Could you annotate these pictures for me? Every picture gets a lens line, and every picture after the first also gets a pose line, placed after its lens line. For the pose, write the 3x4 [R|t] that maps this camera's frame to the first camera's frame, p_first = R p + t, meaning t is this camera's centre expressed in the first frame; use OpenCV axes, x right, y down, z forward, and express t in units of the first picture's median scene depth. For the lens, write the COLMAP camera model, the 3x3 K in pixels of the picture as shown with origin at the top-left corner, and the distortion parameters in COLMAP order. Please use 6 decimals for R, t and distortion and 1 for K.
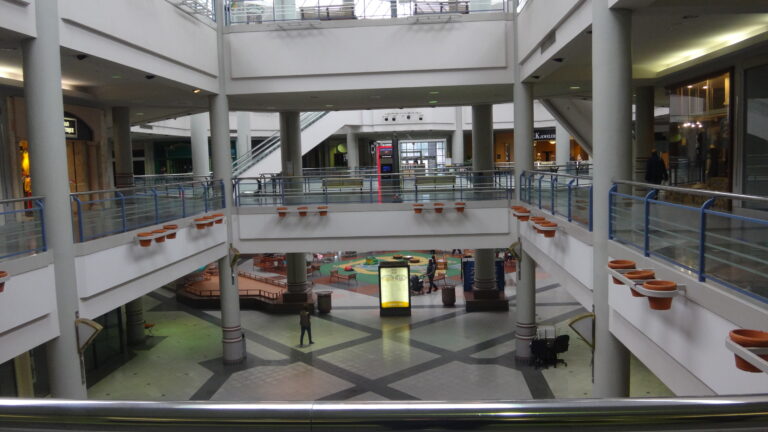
lens RADIAL K [[620.9, 0, 384.0], [0, 620.9, 216.0], [0, 0, 1]] dist [0.002405, -0.000106]
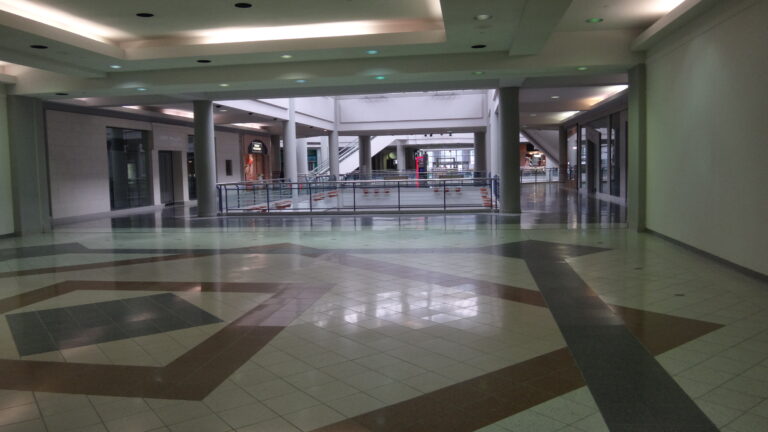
lens RADIAL K [[620.9, 0, 384.0], [0, 620.9, 216.0], [0, 0, 1]] dist [0.002405, -0.000106]
pose [[0.997182, 0.010998, -0.074206, 0.018140], [-0.011483, 0.999915, -0.006119, 0.038832], [0.074132, 0.006954, 0.997224, -0.444719]]
